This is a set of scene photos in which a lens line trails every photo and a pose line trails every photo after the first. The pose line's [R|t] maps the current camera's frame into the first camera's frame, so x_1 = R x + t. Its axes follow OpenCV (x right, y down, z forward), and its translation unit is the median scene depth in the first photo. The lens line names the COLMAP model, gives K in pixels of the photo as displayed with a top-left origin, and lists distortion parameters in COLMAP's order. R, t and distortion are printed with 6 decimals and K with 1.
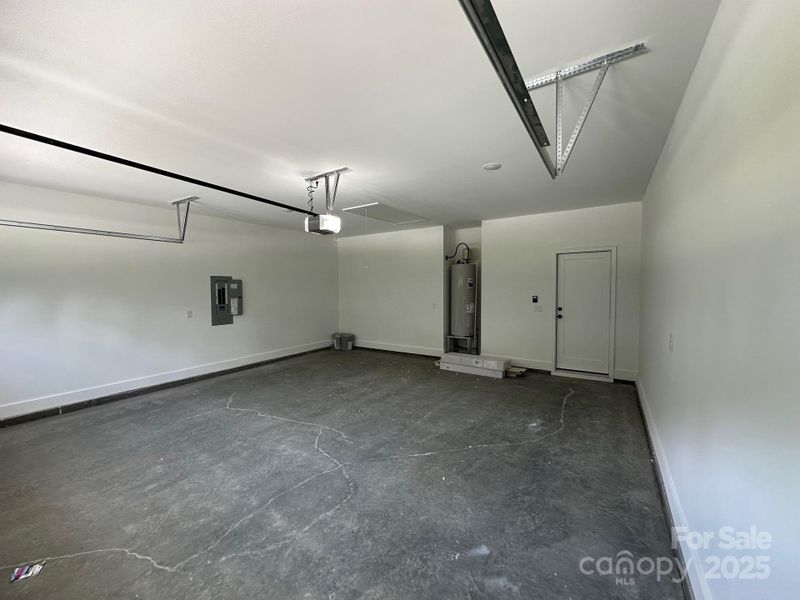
lens RADIAL K [[320.8, 0, 399.2], [0, 320.8, 296.1], [0, 0, 1]] dist [-0.004145, 0.000716]
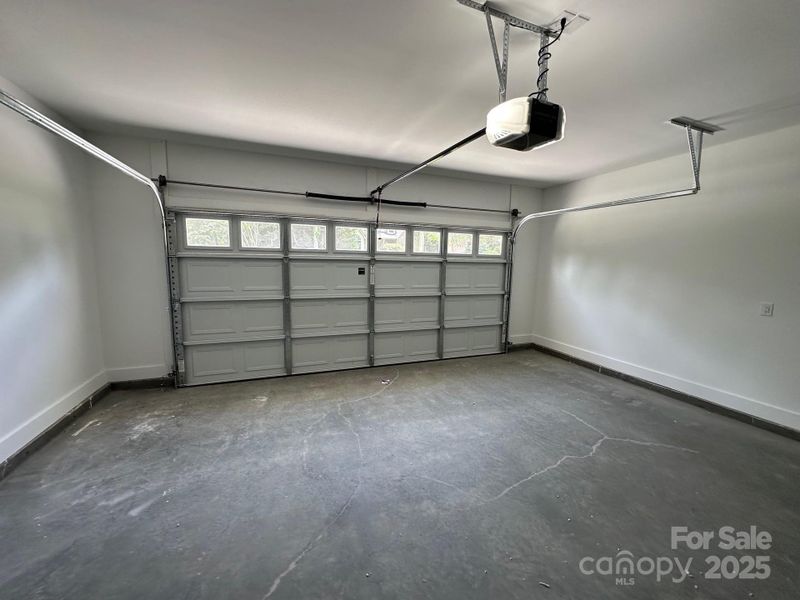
lens RADIAL K [[320.8, 0, 399.8], [0, 320.8, 301.0], [0, 0, 1]] dist [-0.004145, 0.000716]
pose [[-0.580266, 0.100814, -0.808163, 0.247544], [-0.041508, 0.987359, 0.152971, -0.026539], [0.813369, 0.122309, -0.568746, 1.018679]]
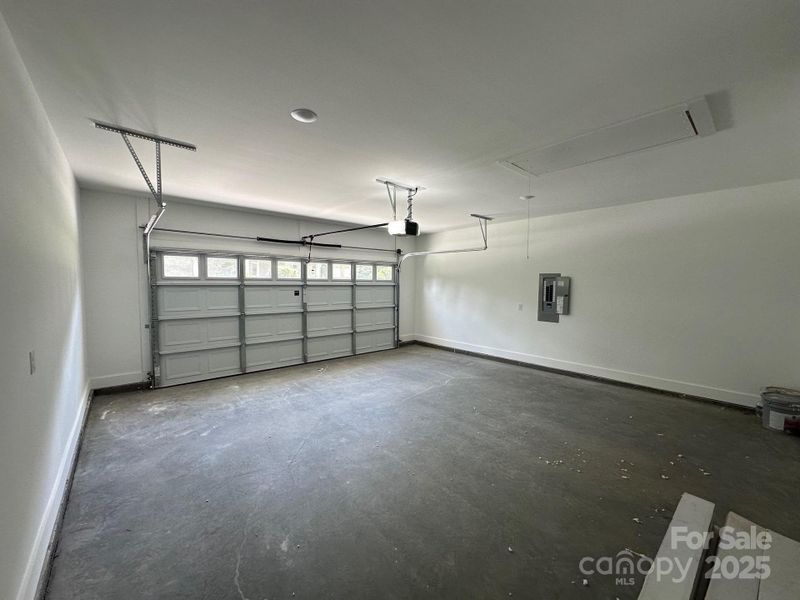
lens RADIAL K [[320.8, 0, 399.3], [0, 320.8, 296.1], [0, 0, 1]] dist [-0.004145, 0.000716]
pose [[-0.269383, 0.047533, -0.961859, 0.758070], [-0.036460, 0.997562, 0.059508, -0.047391], [0.962343, 0.051100, -0.266993, 1.146794]]
